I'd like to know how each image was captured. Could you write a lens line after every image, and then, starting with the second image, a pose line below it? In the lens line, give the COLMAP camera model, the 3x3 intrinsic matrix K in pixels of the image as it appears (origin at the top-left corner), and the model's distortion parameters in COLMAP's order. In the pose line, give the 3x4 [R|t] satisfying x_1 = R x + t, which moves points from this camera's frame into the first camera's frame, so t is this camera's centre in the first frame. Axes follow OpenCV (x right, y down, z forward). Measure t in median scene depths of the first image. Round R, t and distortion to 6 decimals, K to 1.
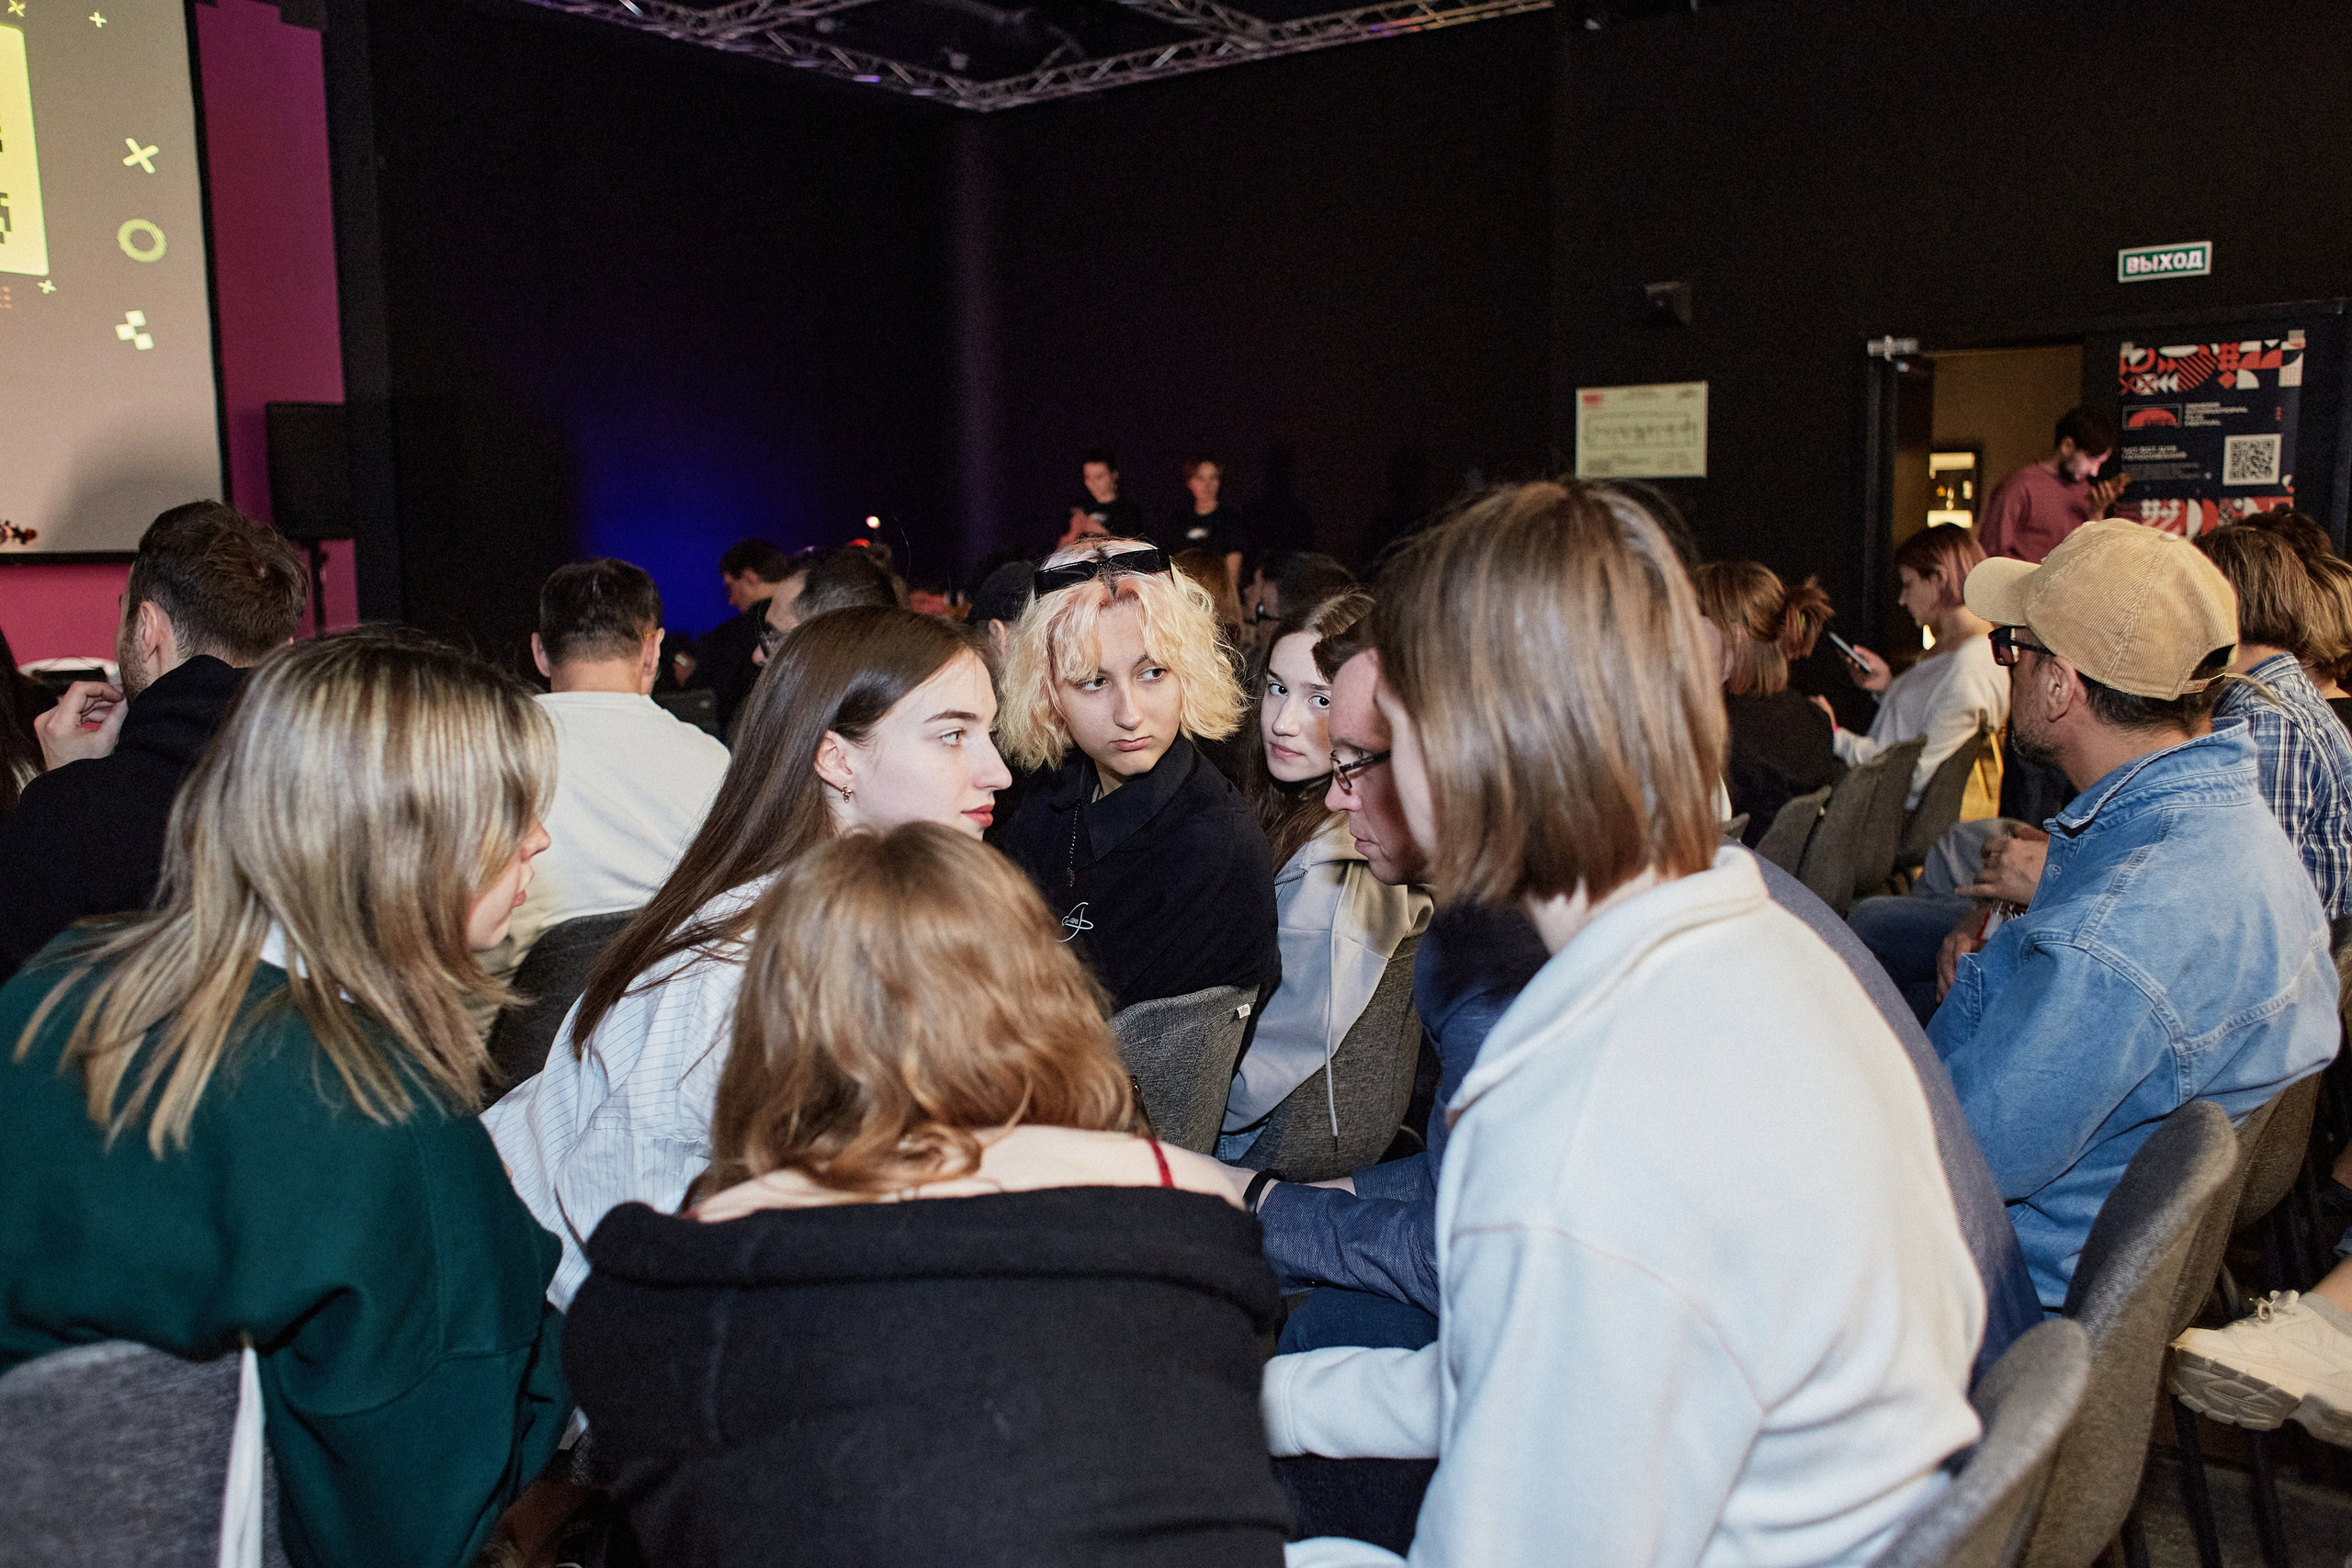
lens RADIAL K [[1863.5, 0, 1176.0], [0, 1863.5, 784.0], [0, 0, 1]] dist [-0.103140, 0.138320]
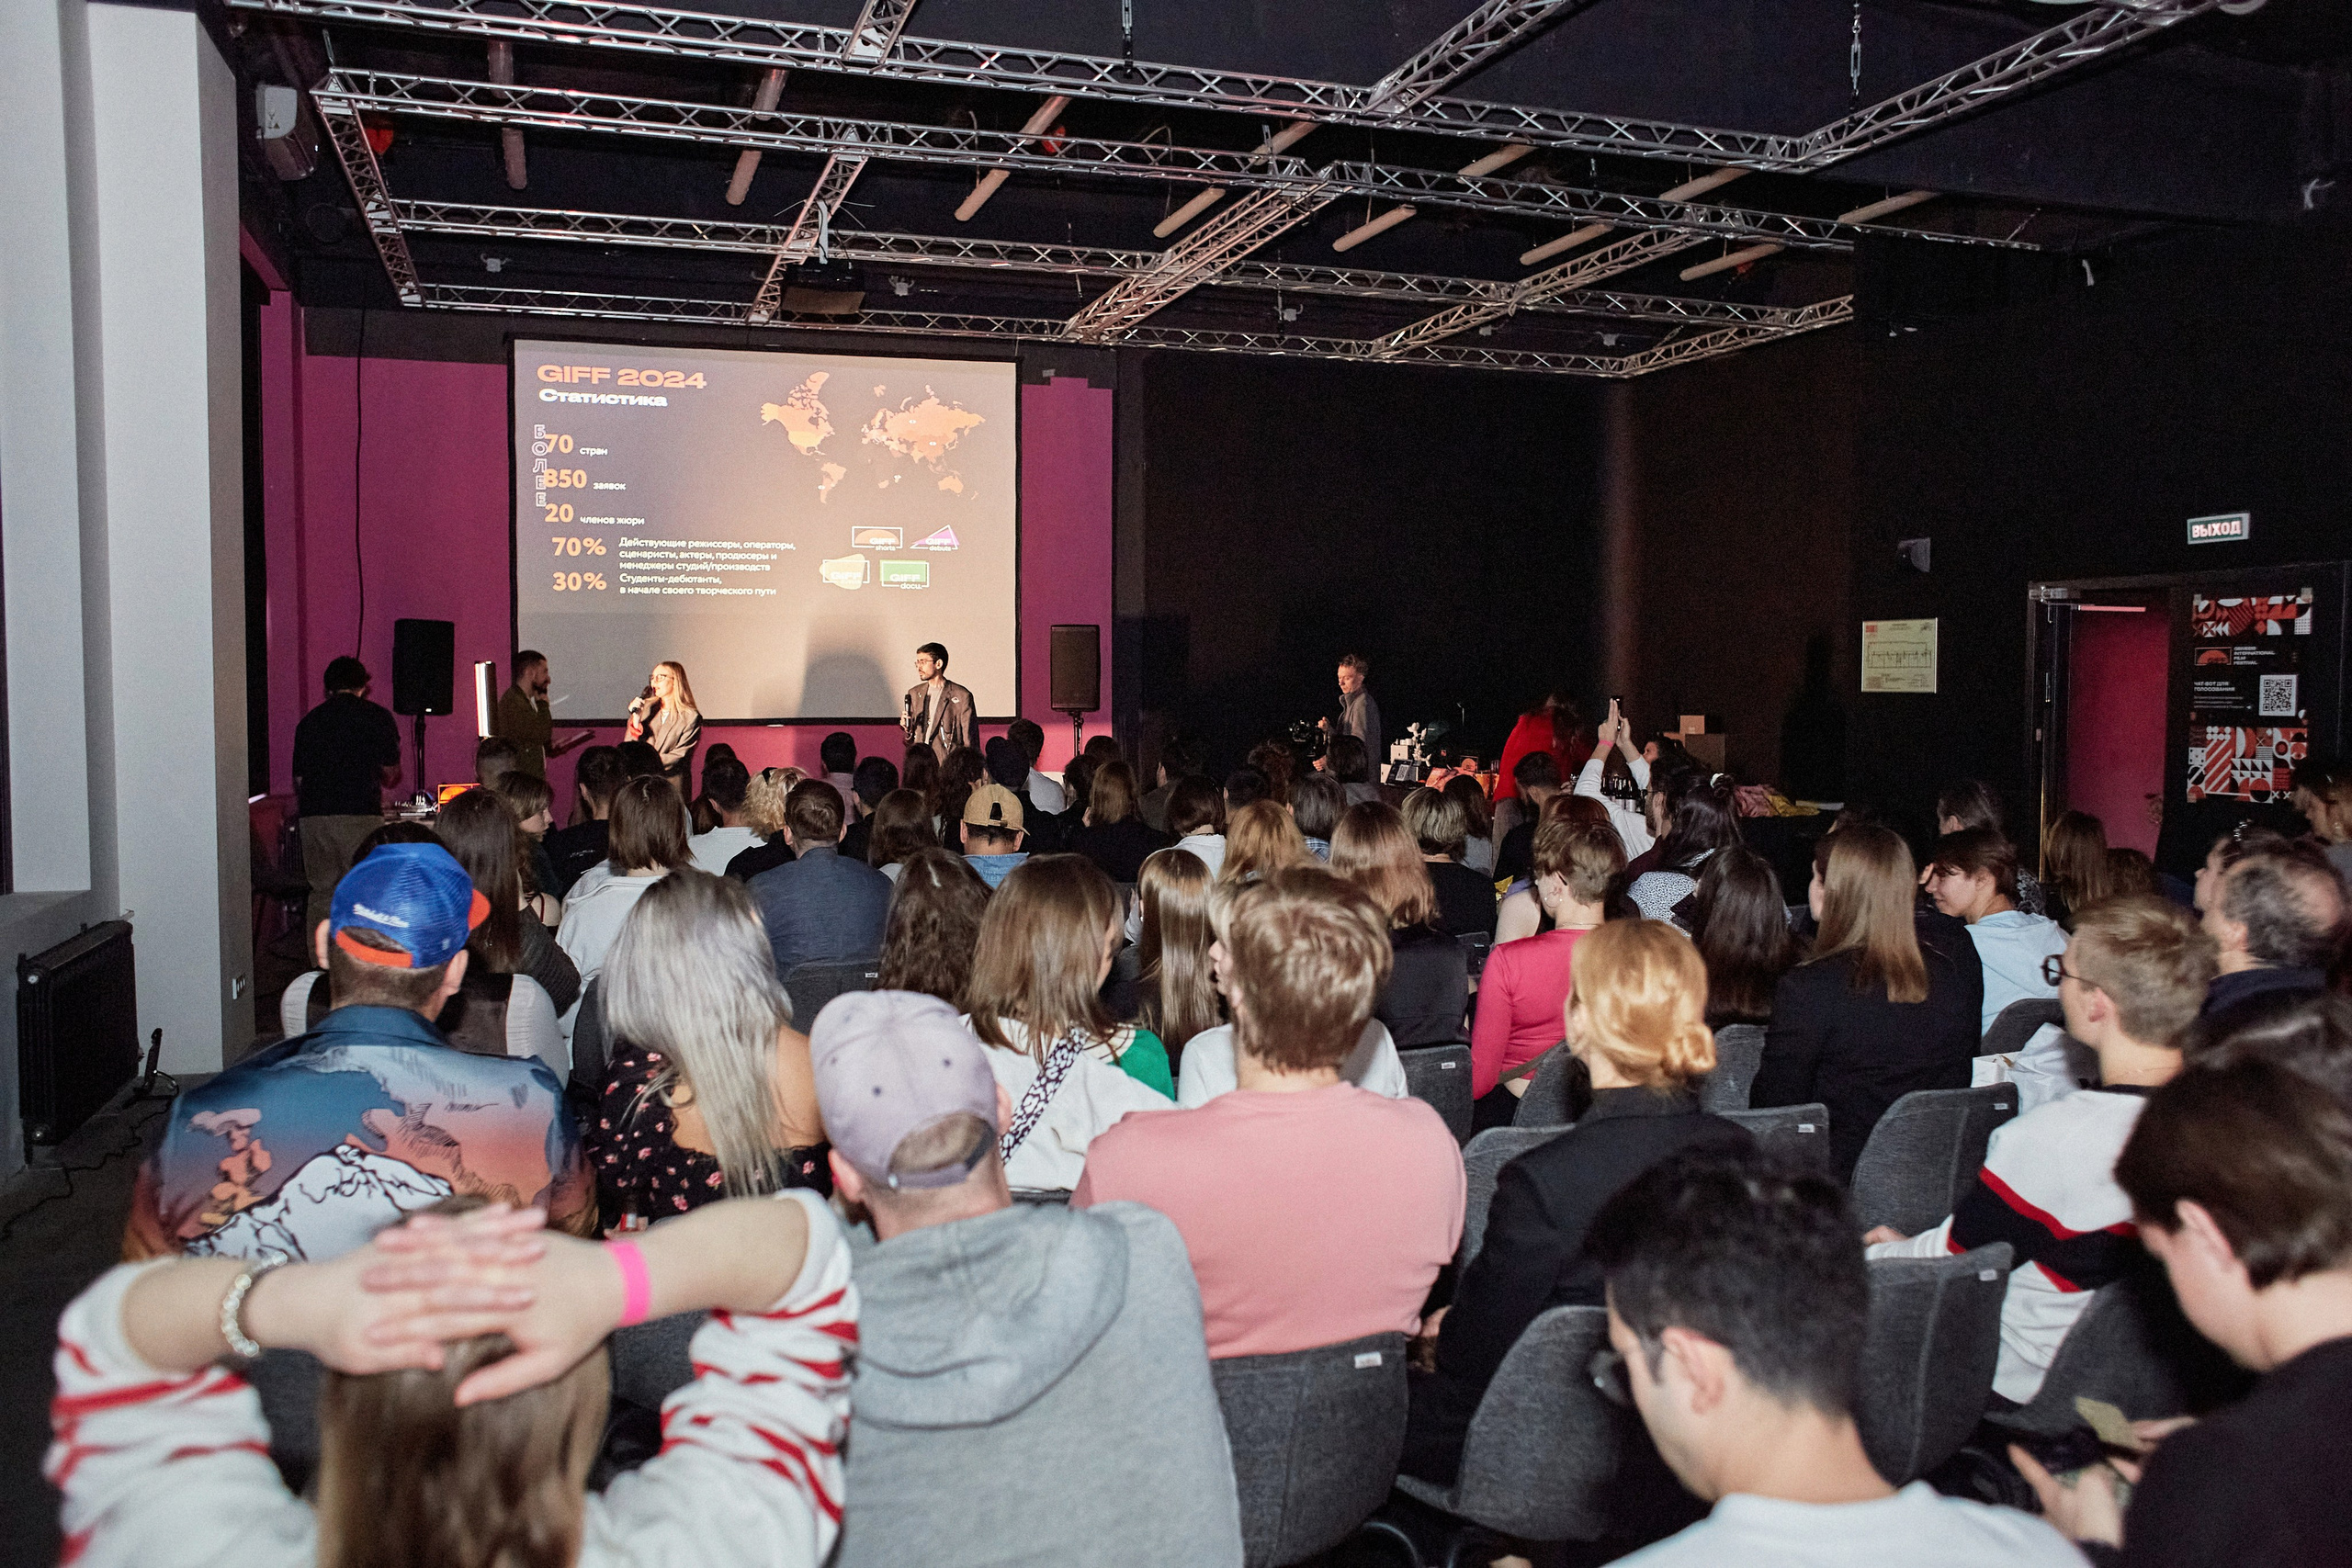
lens RADIAL K [[1863.5, 0, 1176.0], [0, 1863.5, 784.0], [0, 0, 1]] dist [-0.103140, 0.138320]
pose [[0.827376, 0.045740, -0.559783, 0.640468], [-0.086313, 0.995194, -0.046254, -0.005500], [0.554977, 0.086586, 0.827347, -0.344218]]
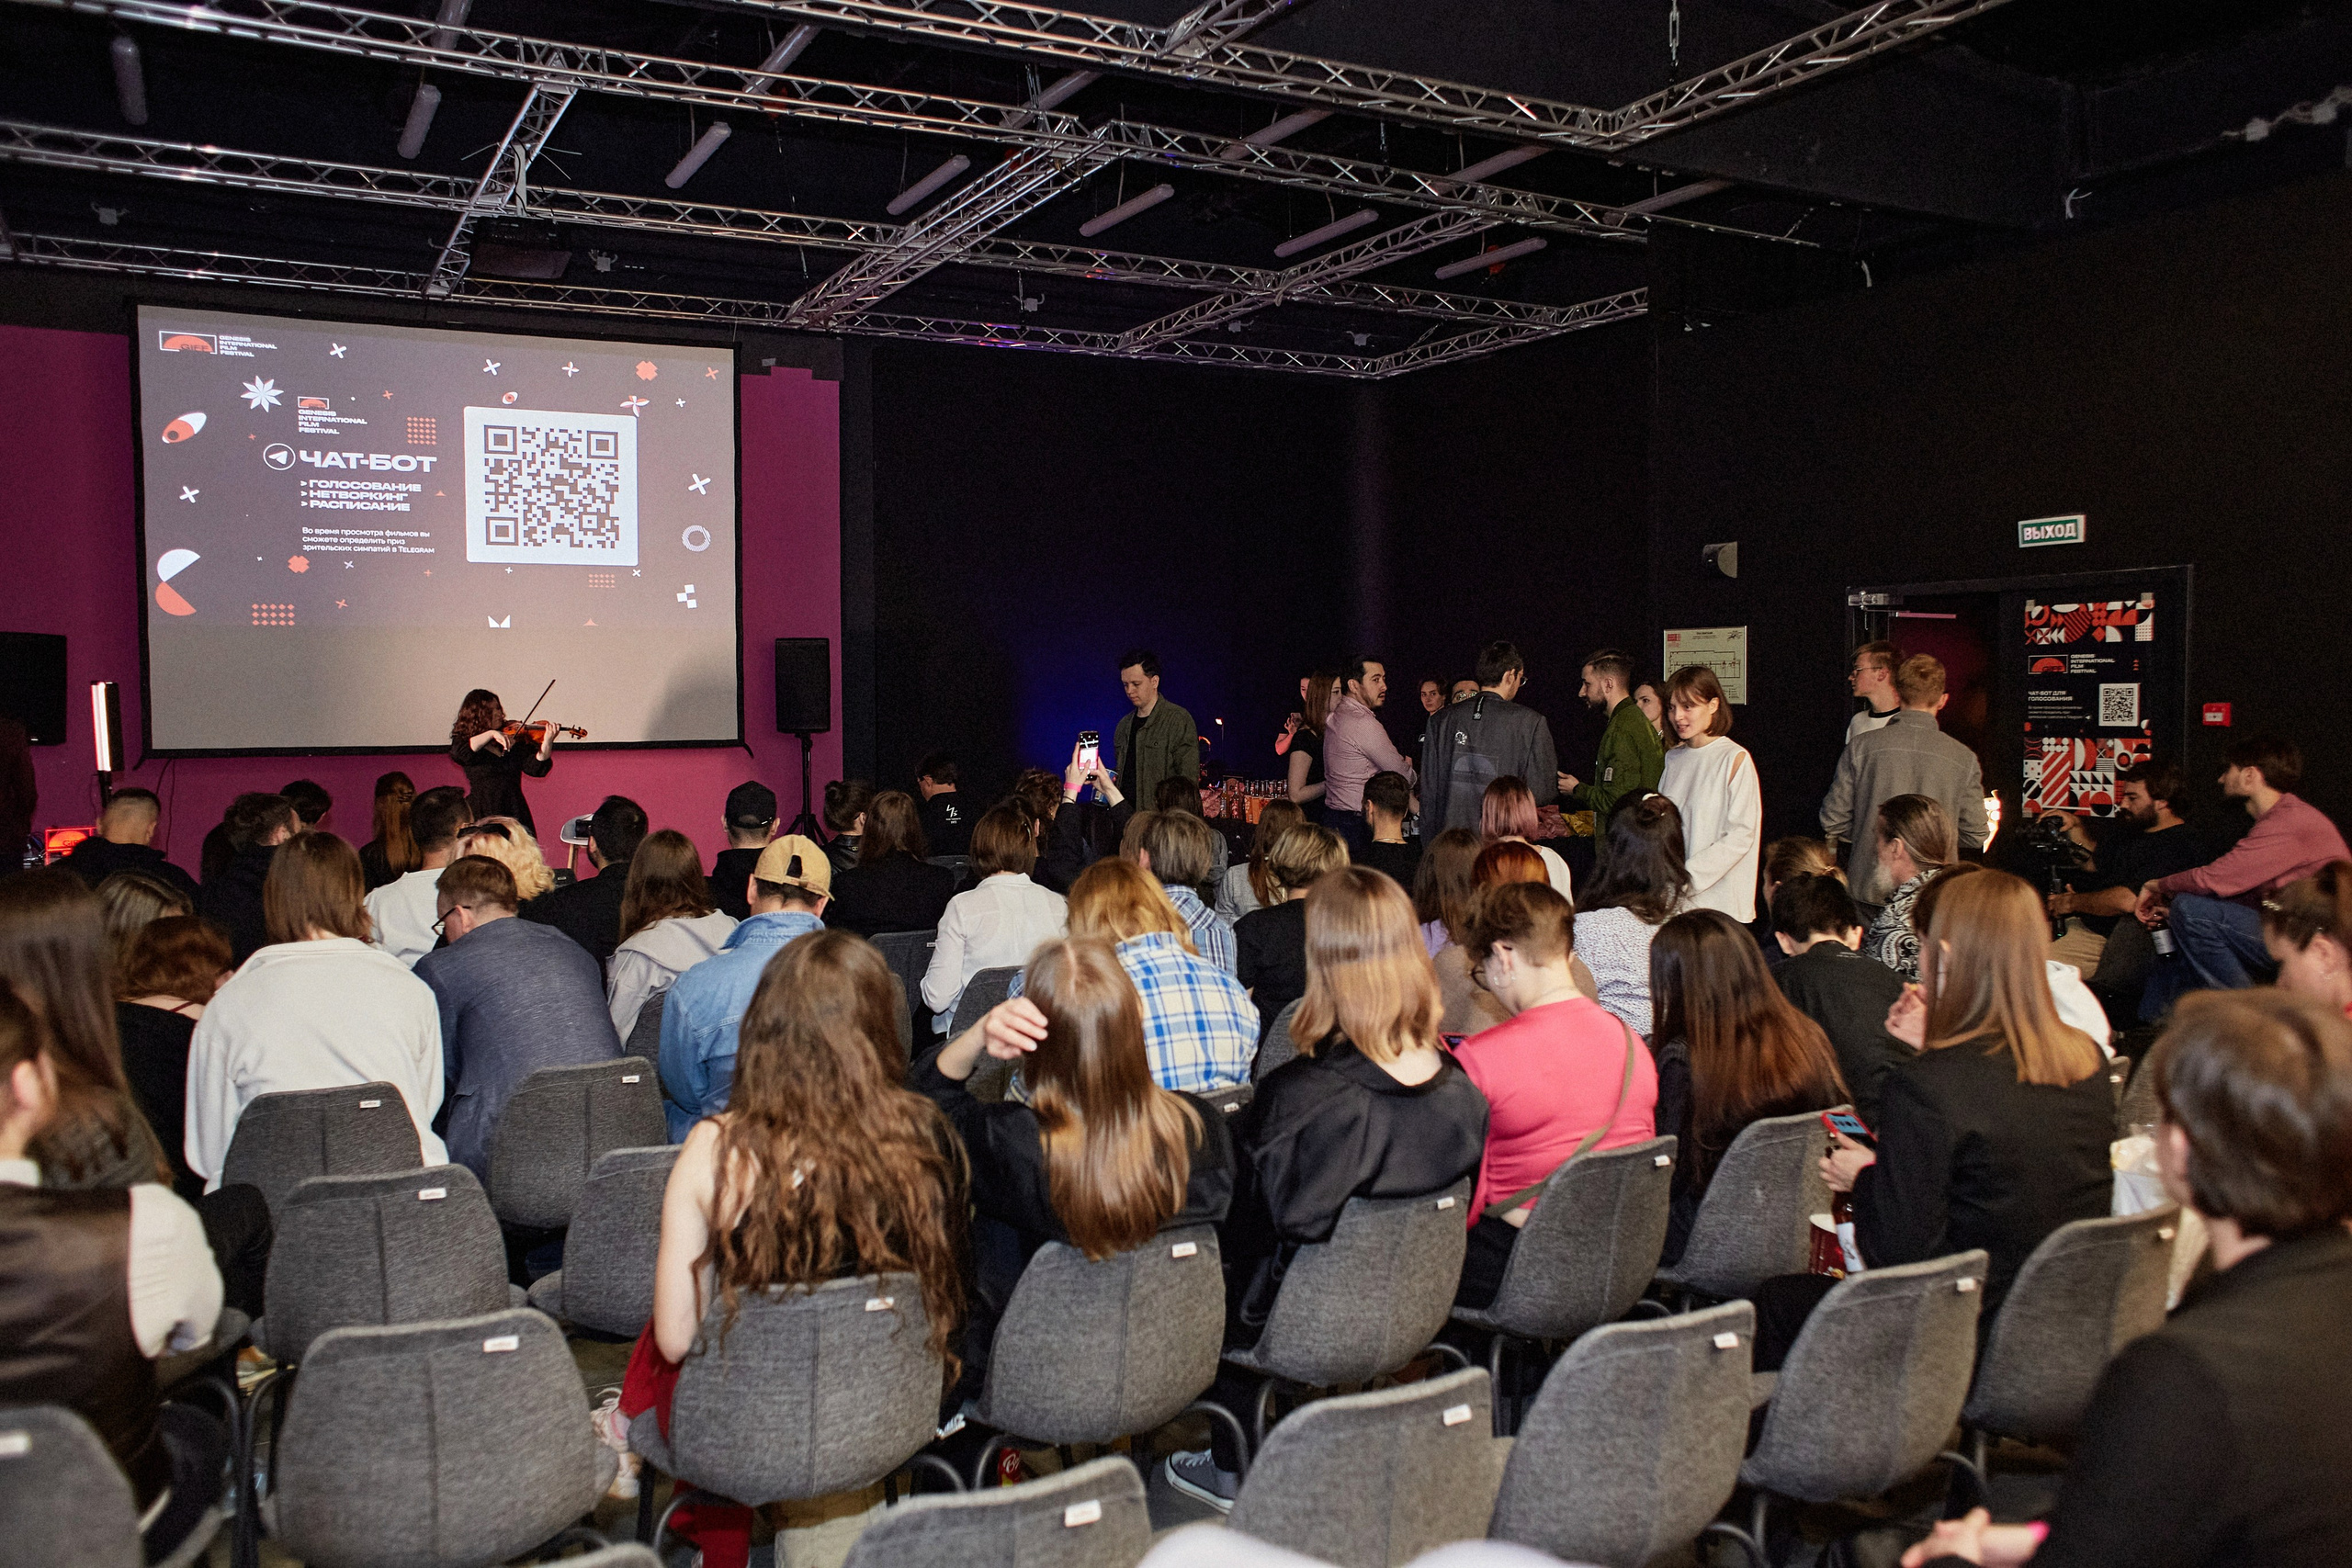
lens RADIAL K [[1863.5, 0, 1176.0], [0, 1863.5, 784.0], [0, 0, 1]] dist [-0.103140, 0.138320]
pose [[0.908754, 0.027800, -0.416405, 0.514162], [-0.061255, 0.995858, -0.067198, -0.017327], [0.412812, 0.086573, 0.906693, -0.245804]]
